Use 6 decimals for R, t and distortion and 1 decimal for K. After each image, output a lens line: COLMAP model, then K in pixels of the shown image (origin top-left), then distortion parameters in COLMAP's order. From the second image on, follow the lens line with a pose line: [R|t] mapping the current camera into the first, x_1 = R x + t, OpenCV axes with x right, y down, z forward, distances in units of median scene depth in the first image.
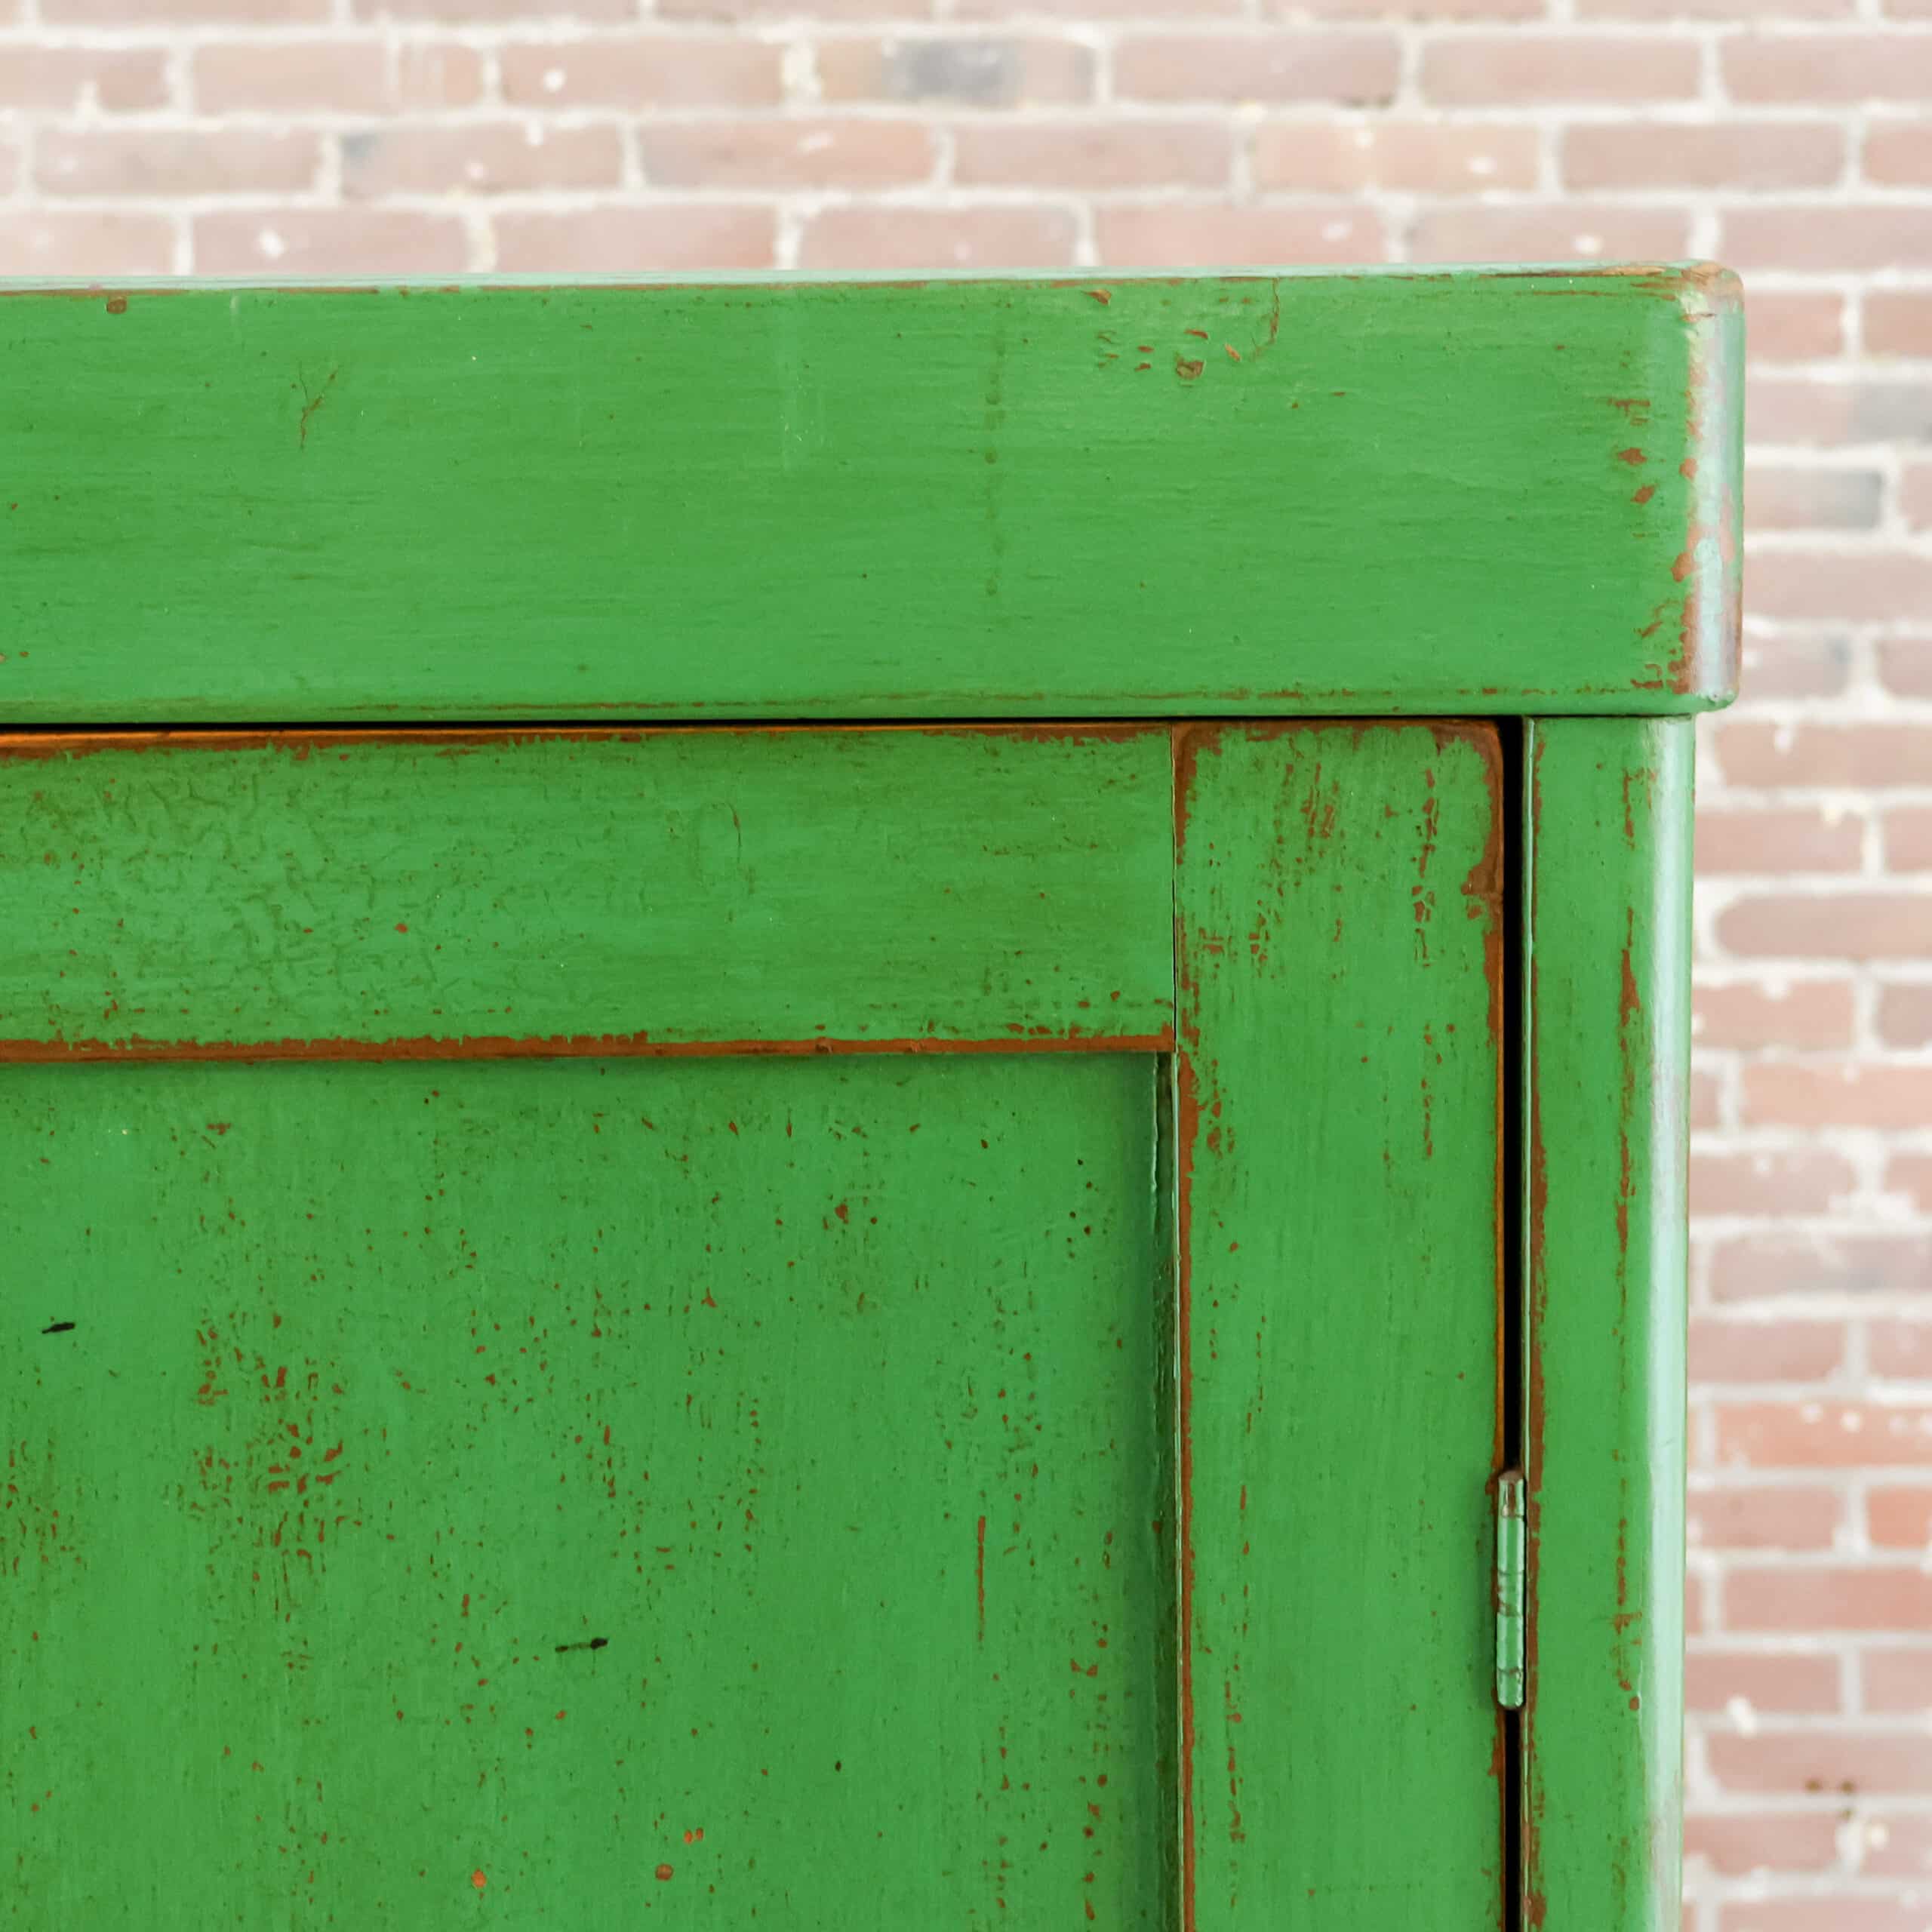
lens RADIAL K [[2139.4, 0, 962.6], [0, 2139.4, 690.0], [0, 0, 1]] dist [-0.022039, 0.008665]
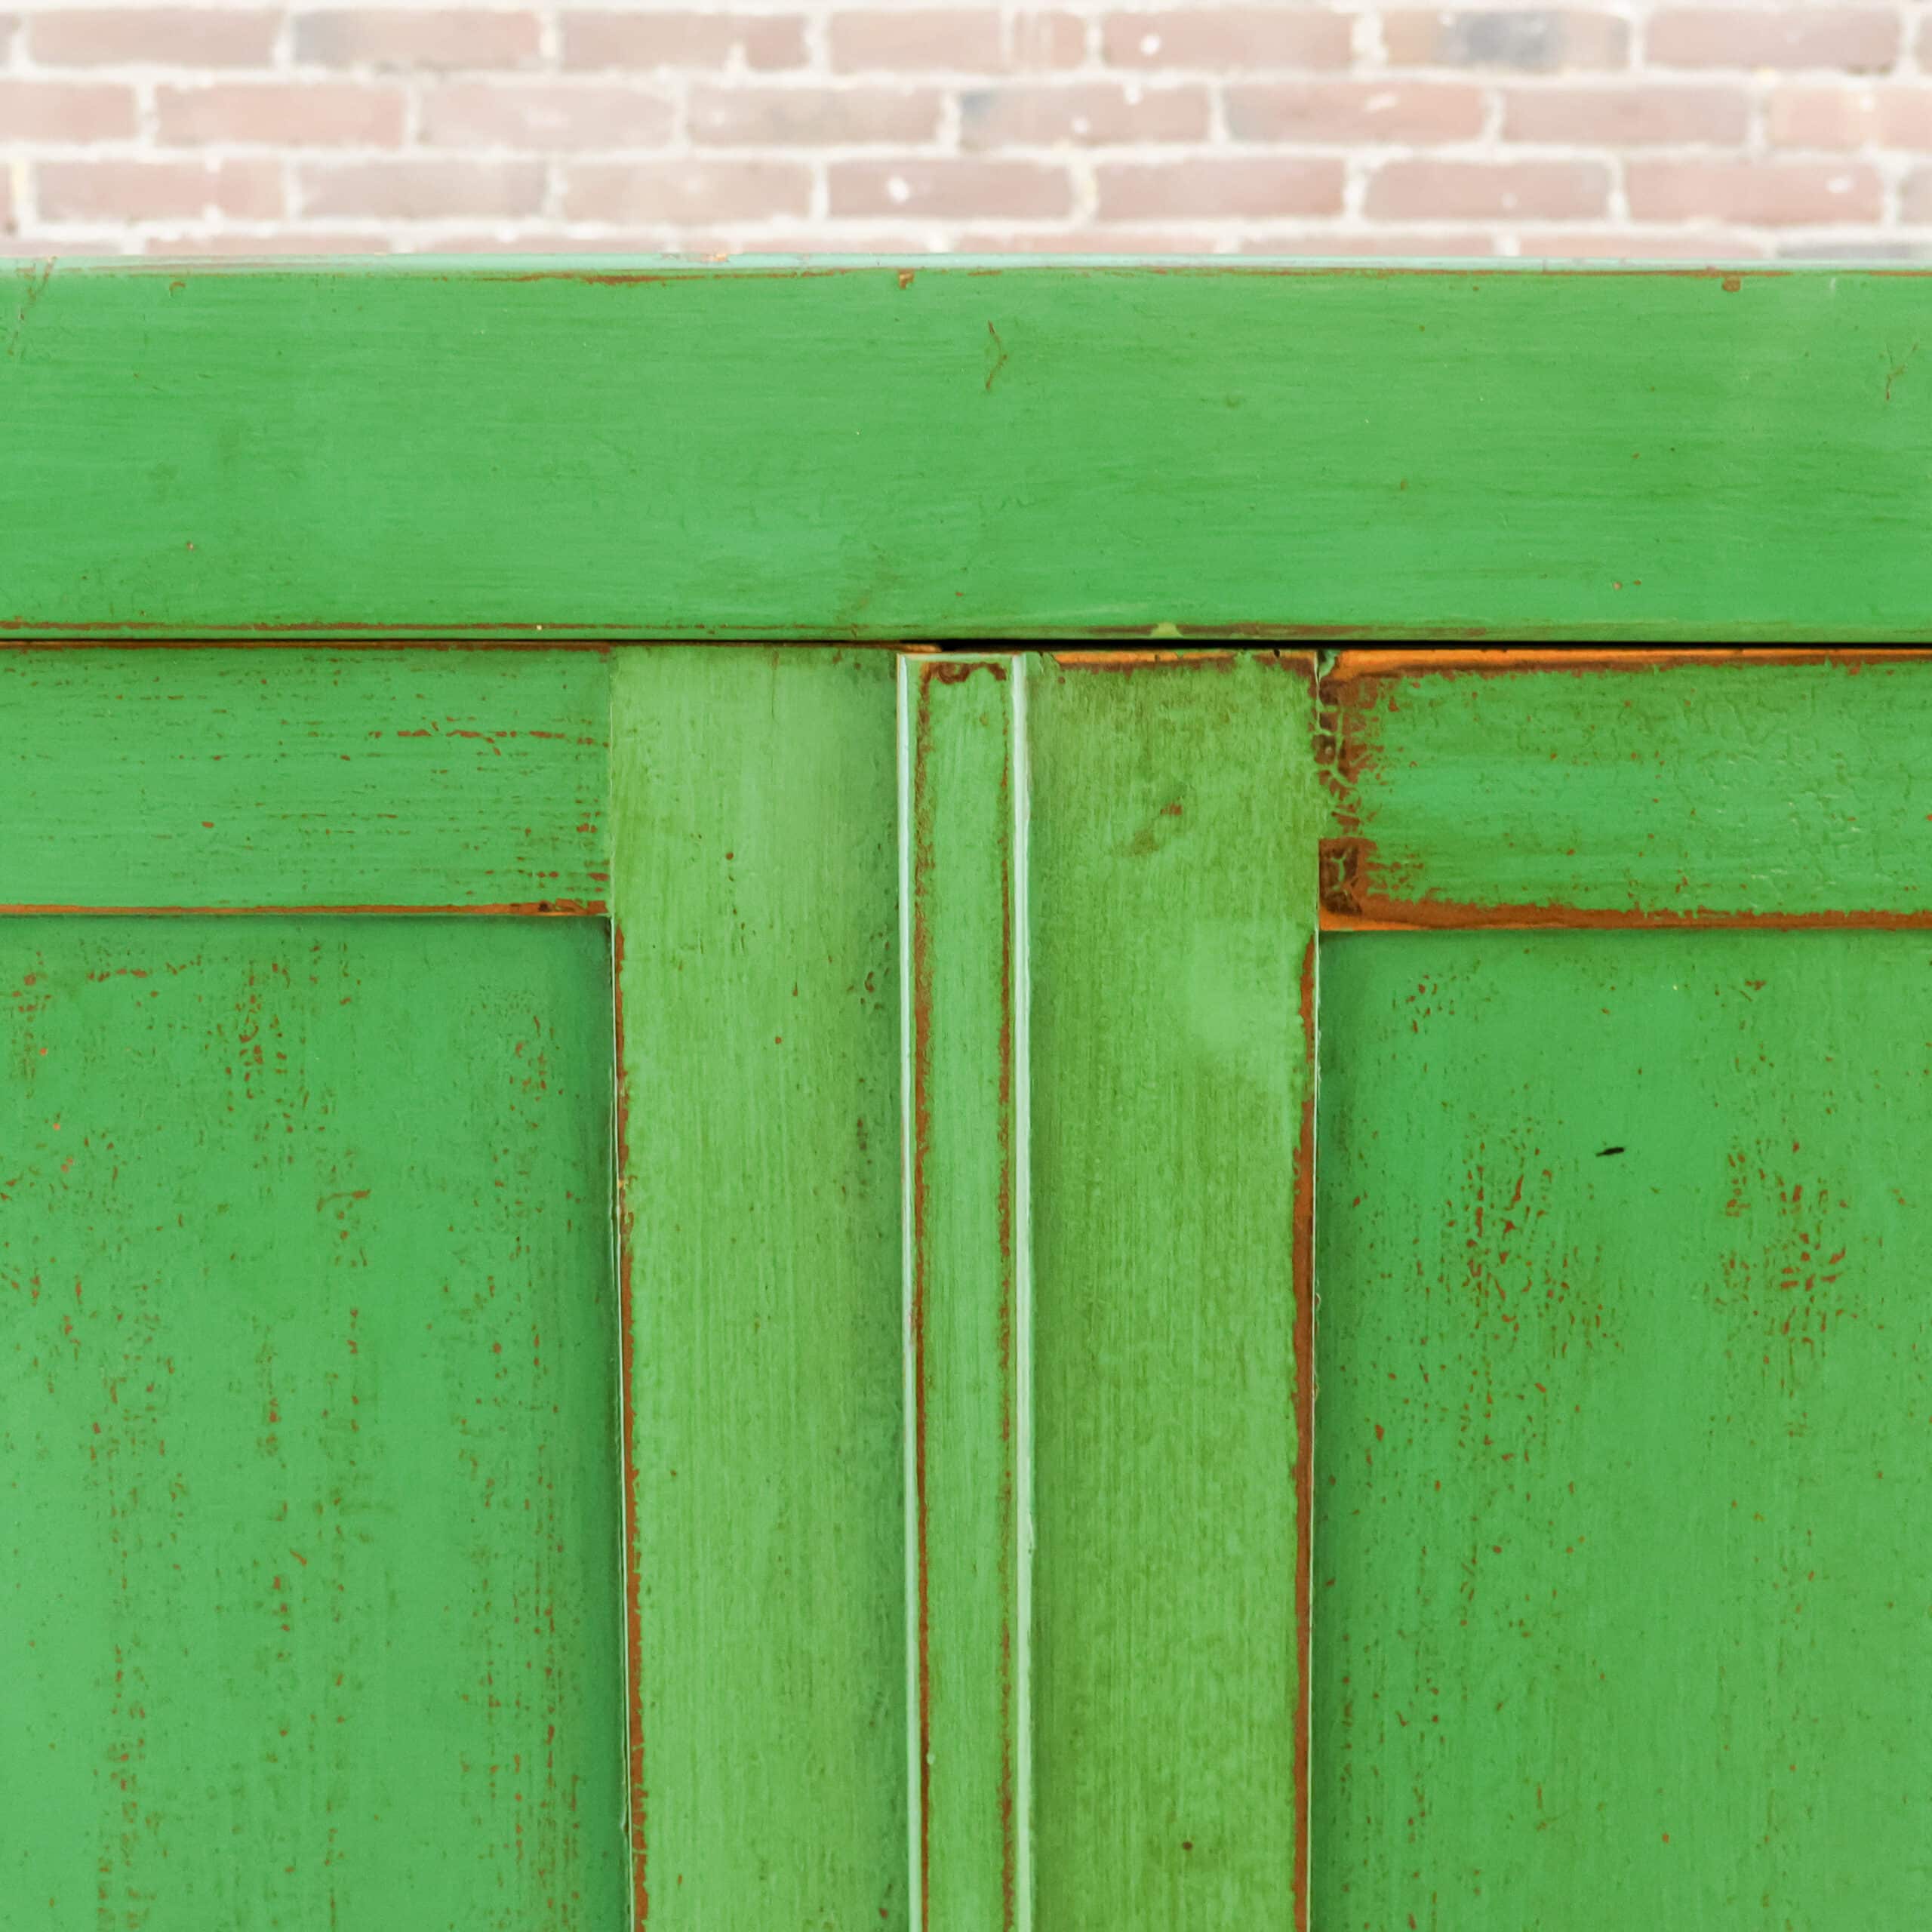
lens RADIAL K [[1909.8, 0, 967.0], [0, 1909.8, 640.7], [0, 0, 1]] dist [-0.015179, -0.001508]
pose [[0.999872, 0.008591, -0.013464, -0.777031], [-0.008105, 0.999329, 0.035723, -0.019104], [0.013762, -0.035610, 0.999271, -0.053032]]
